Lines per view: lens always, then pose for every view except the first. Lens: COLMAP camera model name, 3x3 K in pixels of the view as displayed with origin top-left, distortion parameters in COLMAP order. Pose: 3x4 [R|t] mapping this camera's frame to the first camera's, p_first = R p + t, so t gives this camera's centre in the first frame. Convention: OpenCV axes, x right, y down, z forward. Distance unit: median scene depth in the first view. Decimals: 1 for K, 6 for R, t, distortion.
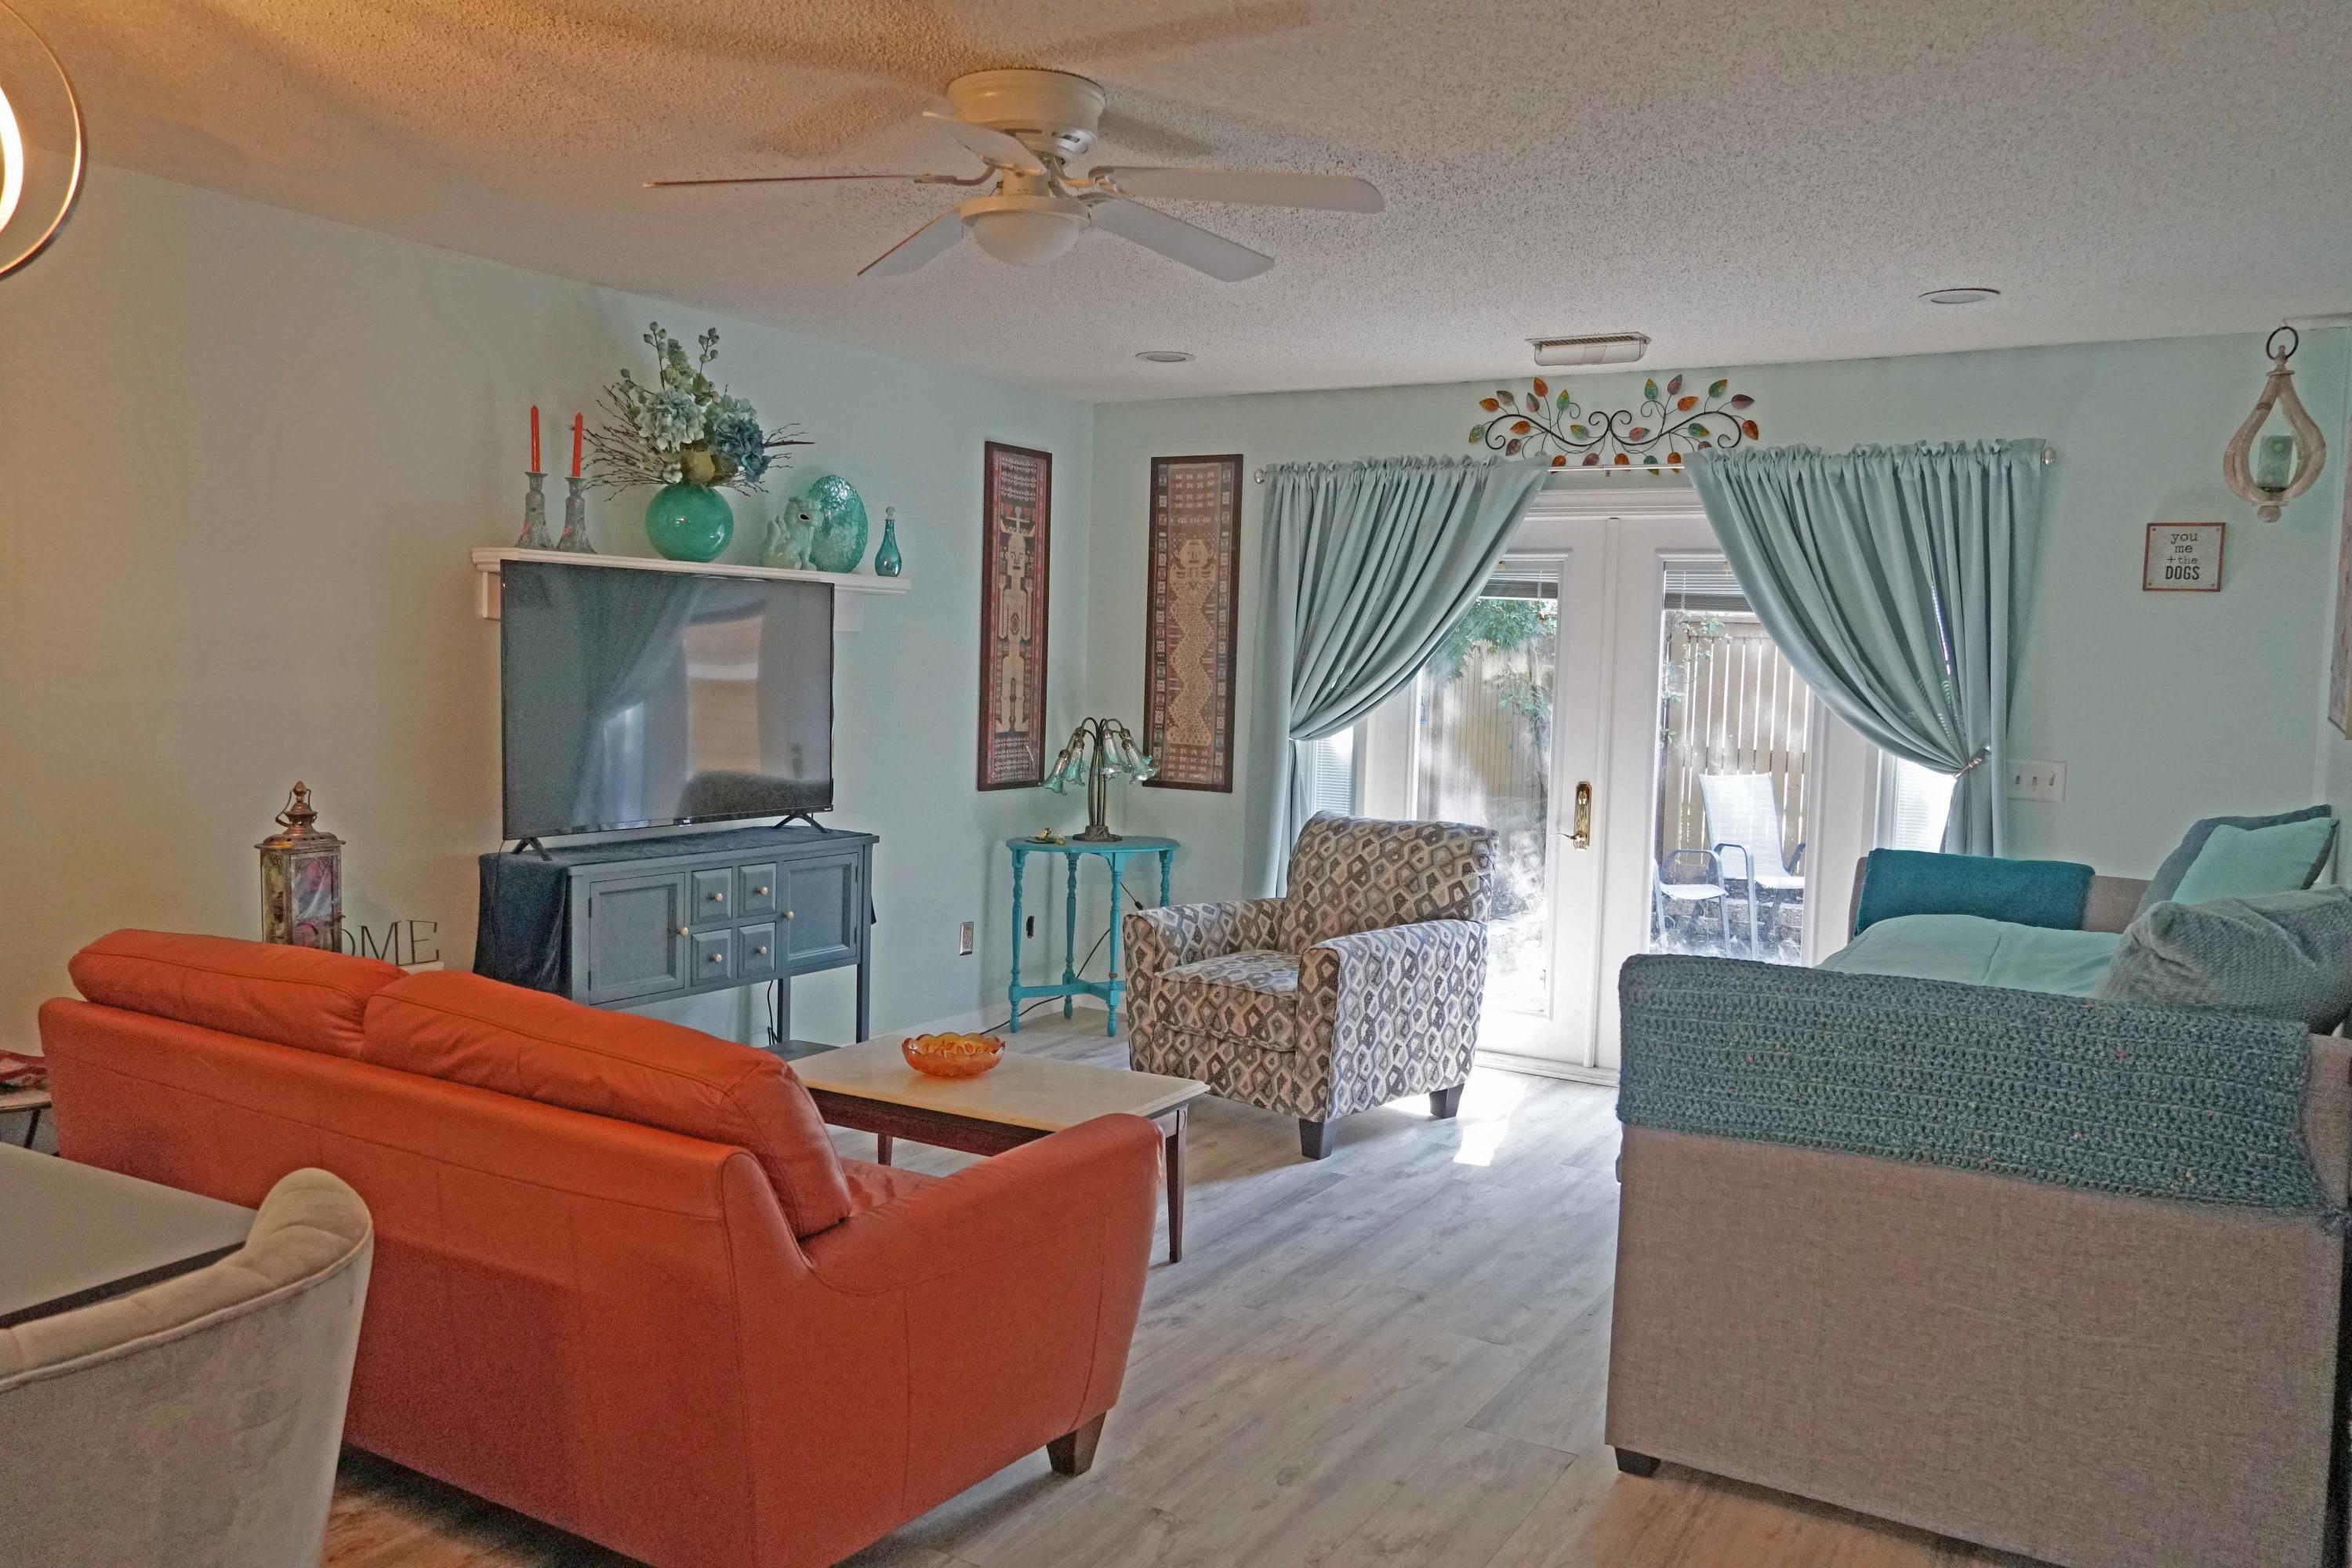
lens RADIAL K [[1761.7, 0, 1176.0], [0, 1761.7, 784.8], [0, 0, 1]] dist [-0.028875, 0.032397]
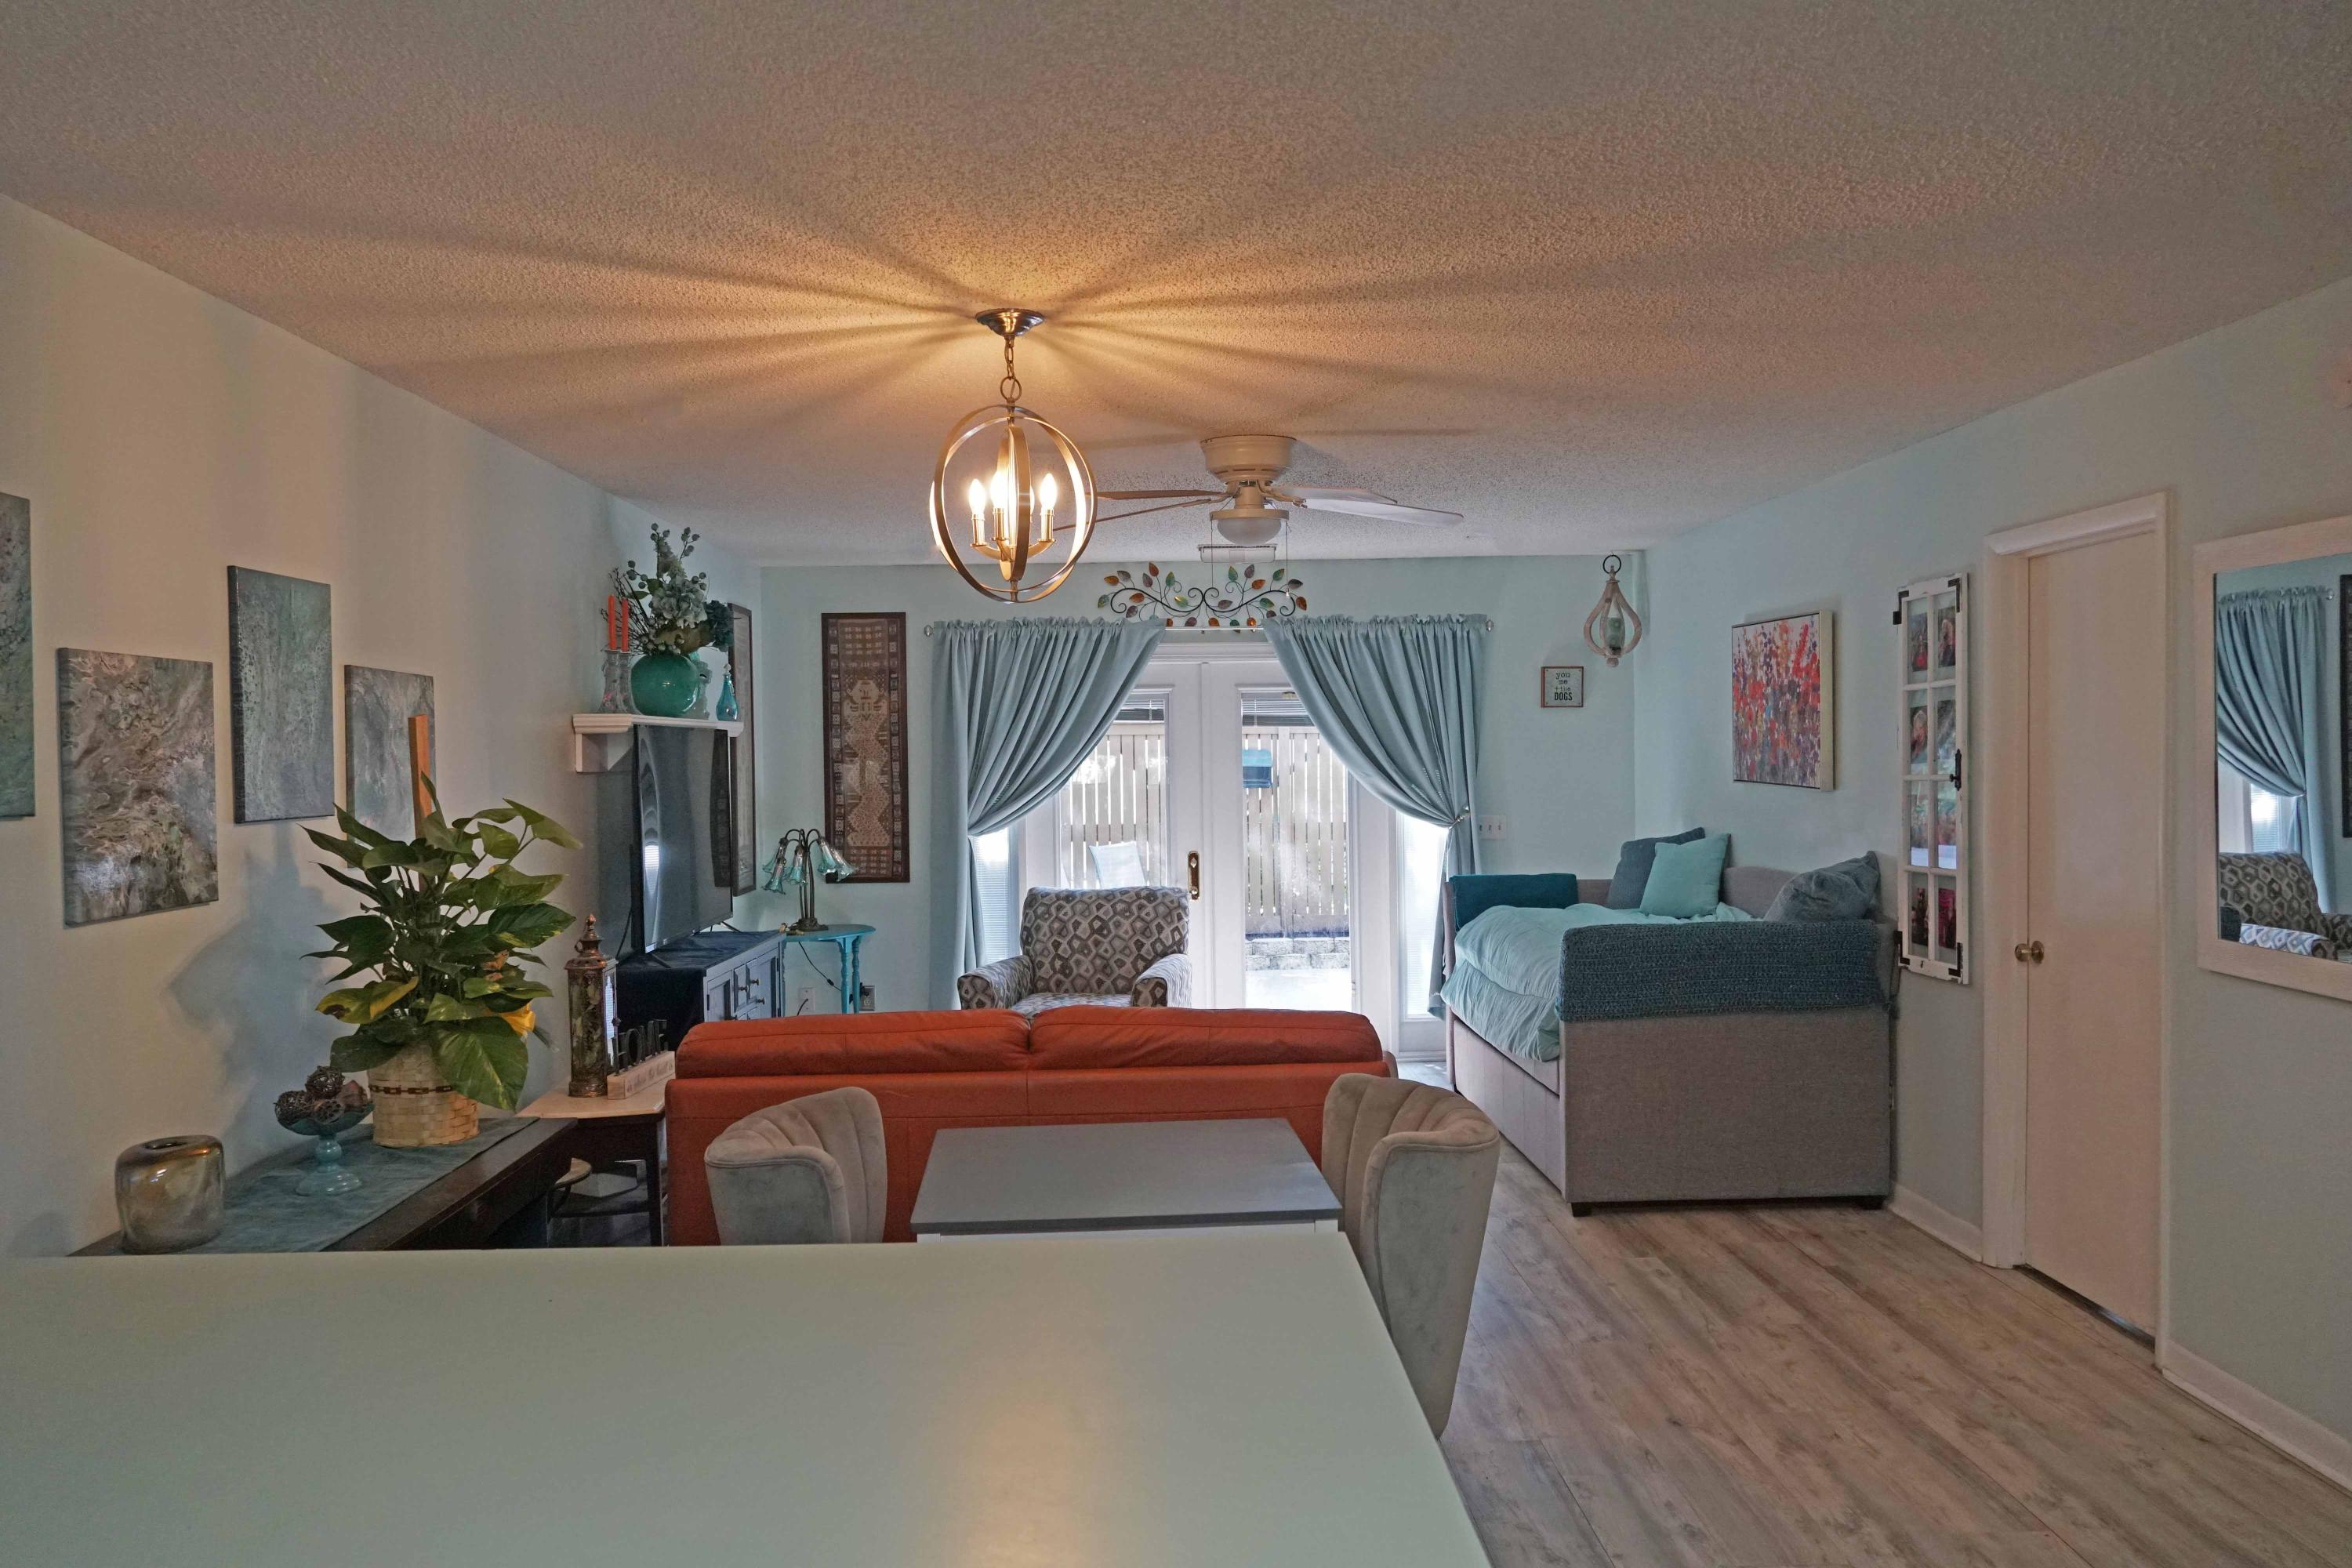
lens RADIAL K [[1761.7, 0, 1167.5], [0, 1761.7, 791.4], [0, 0, 1]] dist [-0.028875, 0.032397]
pose [[0.839801, -0.053368, 0.540266, -0.563145], [0.078788, 0.996602, -0.024025, -0.017930], [-0.537147, 0.062743, 0.841152, -0.170909]]
